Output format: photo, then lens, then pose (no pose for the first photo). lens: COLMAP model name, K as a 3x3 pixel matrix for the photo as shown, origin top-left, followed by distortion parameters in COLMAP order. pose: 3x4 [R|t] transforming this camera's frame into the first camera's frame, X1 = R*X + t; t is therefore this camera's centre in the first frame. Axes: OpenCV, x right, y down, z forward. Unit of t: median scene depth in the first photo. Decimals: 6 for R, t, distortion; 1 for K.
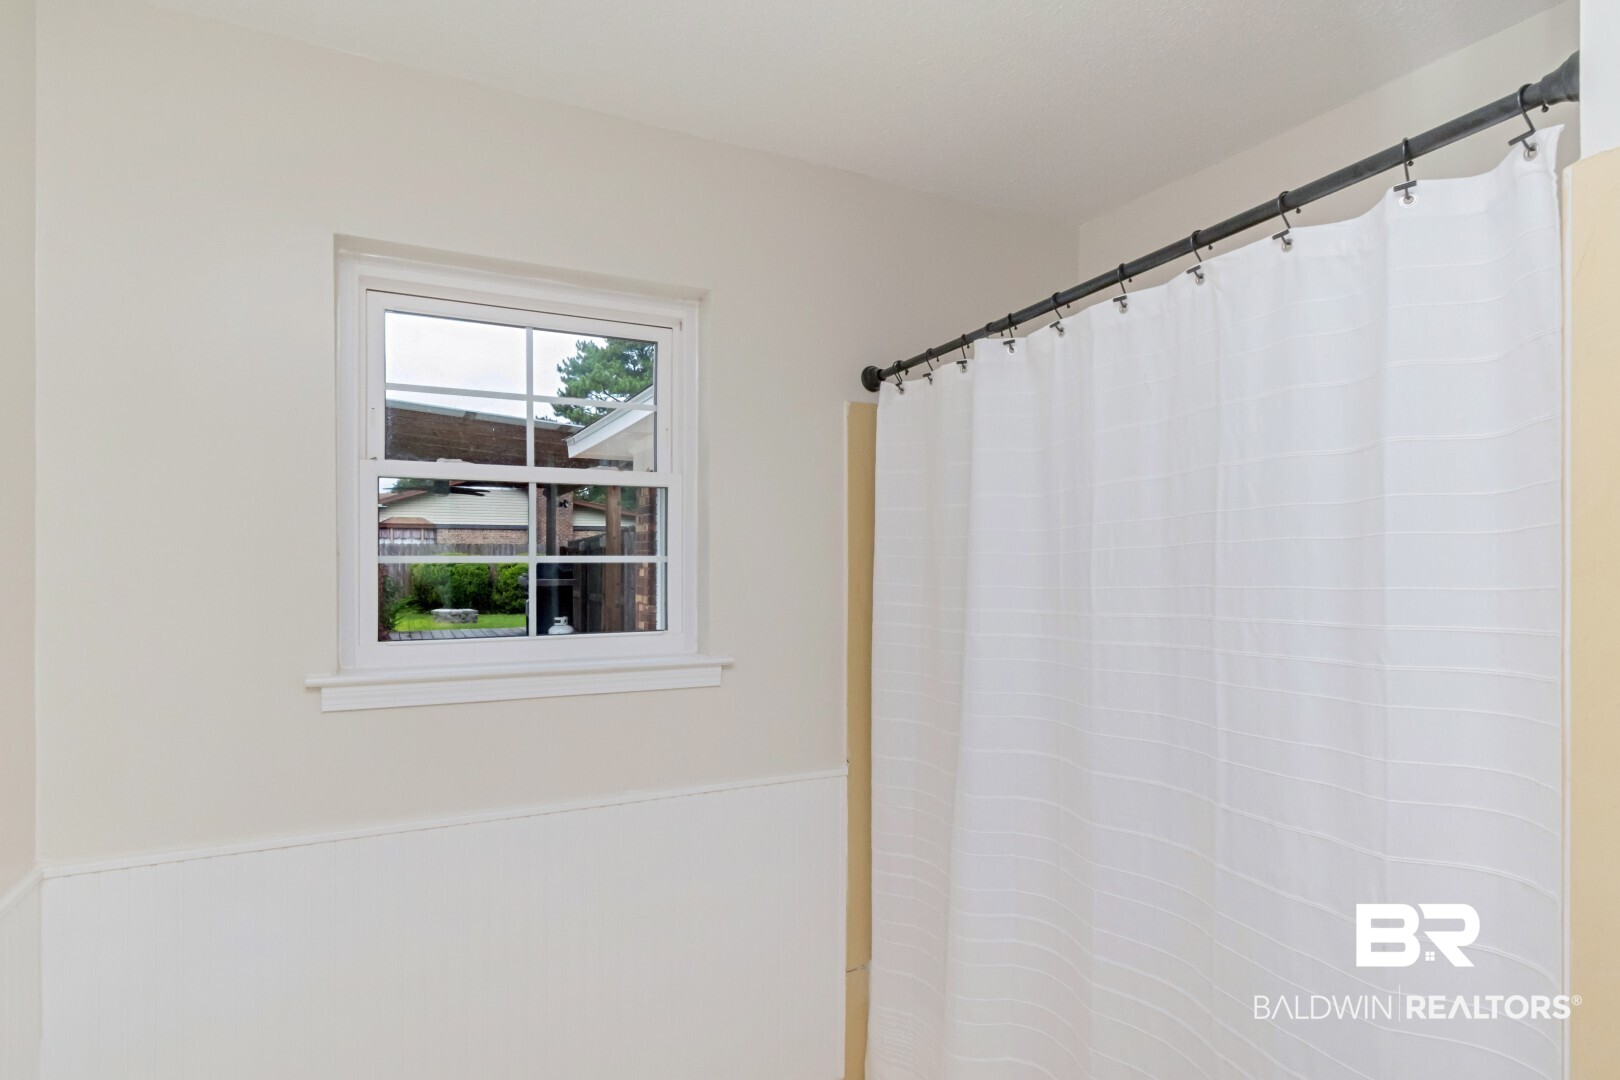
lens RADIAL K [[853.3, 0, 810.0], [0, 853.3, 540.0], [0, 0, 1]] dist [-0.000360, -0.000347]
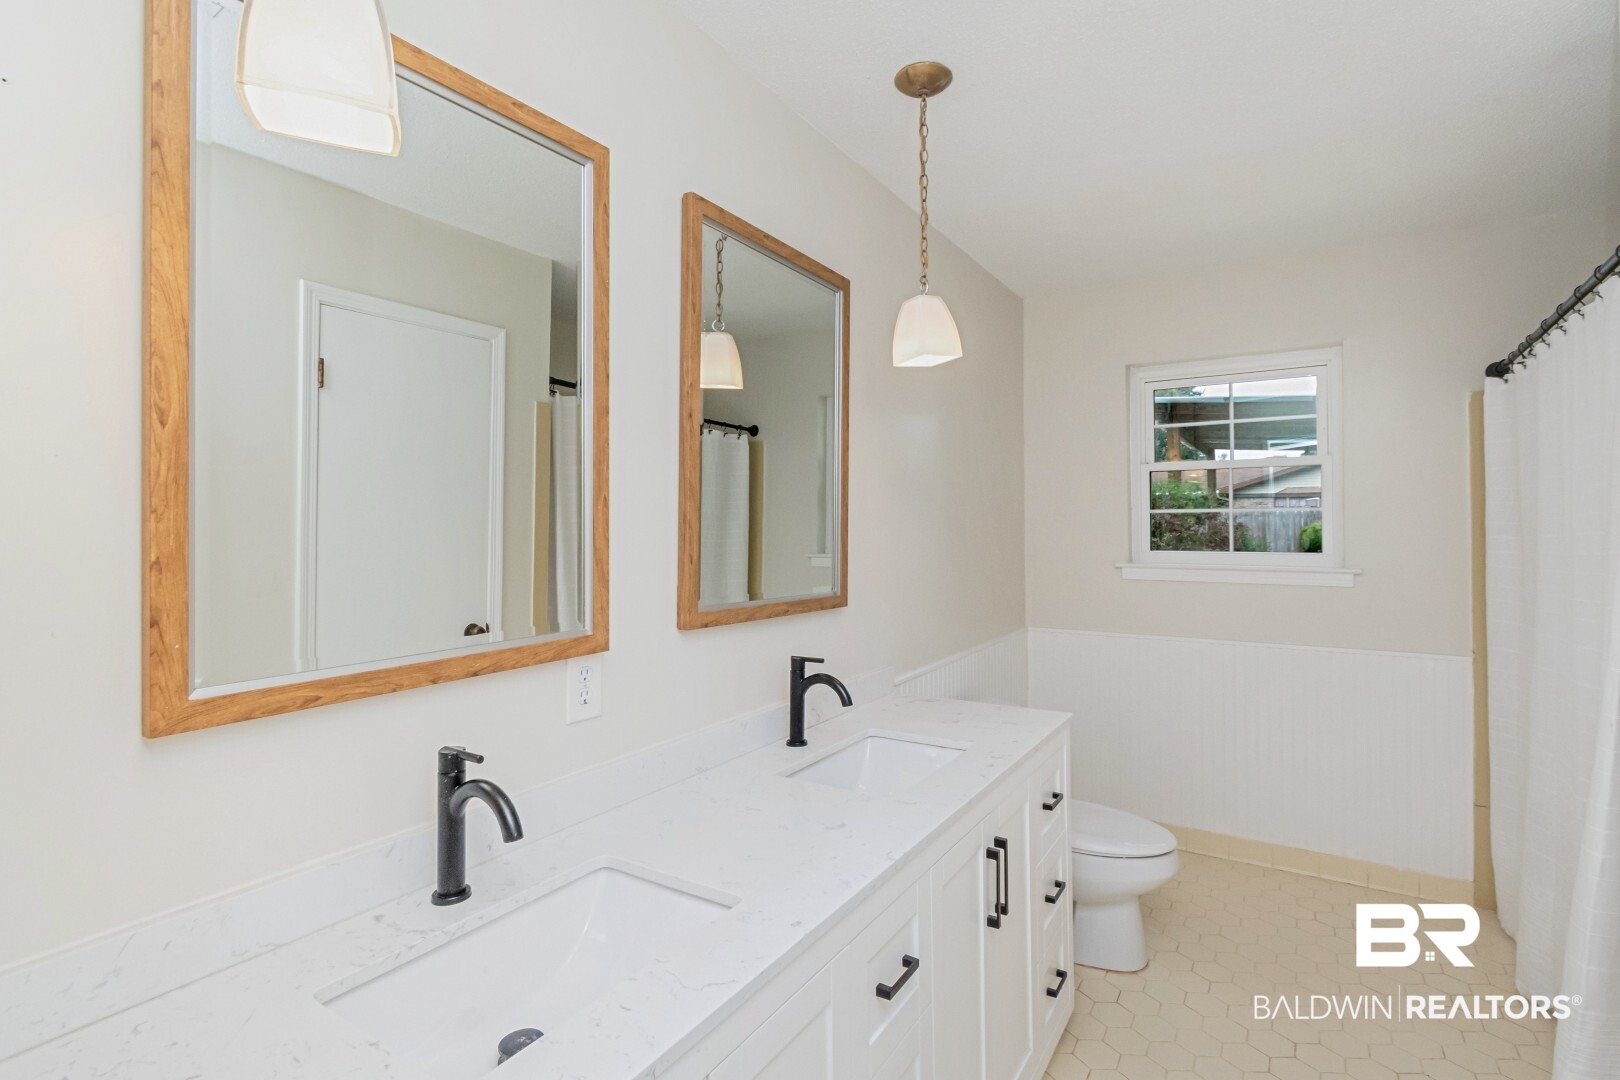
lens RADIAL K [[853.3, 0, 810.0], [0, 853.3, 540.0], [0, 0, 1]] dist [-0.000360, -0.000347]
pose [[0.547994, 0.008612, -0.836438, 0.626166], [0.019657, 0.999538, 0.023170, 0.024930], [0.836251, -0.029139, 0.547572, -0.668085]]
